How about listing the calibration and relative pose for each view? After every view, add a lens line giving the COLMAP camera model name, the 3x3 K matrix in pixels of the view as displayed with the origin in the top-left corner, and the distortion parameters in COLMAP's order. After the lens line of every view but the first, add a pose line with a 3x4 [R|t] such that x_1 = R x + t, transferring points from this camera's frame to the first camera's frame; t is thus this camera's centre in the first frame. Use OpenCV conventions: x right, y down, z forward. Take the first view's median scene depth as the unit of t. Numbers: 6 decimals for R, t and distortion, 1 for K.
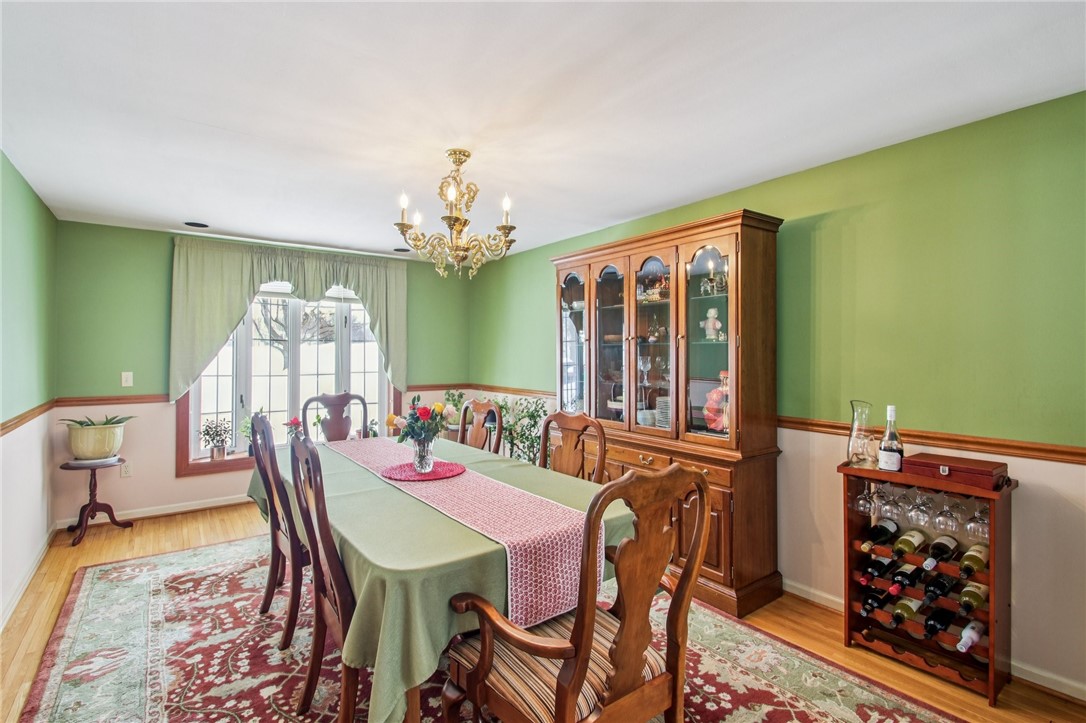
lens RADIAL K [[507.5, 0, 526.1], [0, 507.5, 352.9], [0, 0, 1]] dist [0.012586, -0.007125]
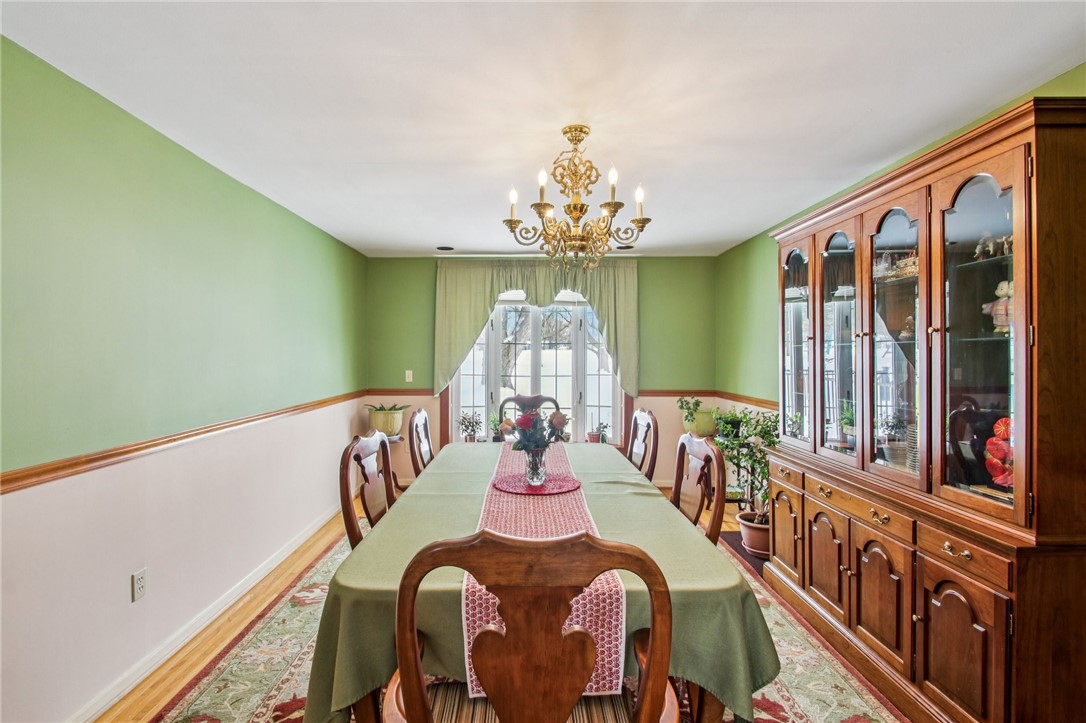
lens RADIAL K [[507.5, 0, 534.6], [0, 507.5, 355.8], [0, 0, 1]] dist [0.012586, -0.007125]
pose [[0.809325, 0.000514, -0.587361, 0.265397], [0.000748, 0.999998, 0.001906, -0.001744], [0.587361, -0.001983, 0.809323, 0.193646]]
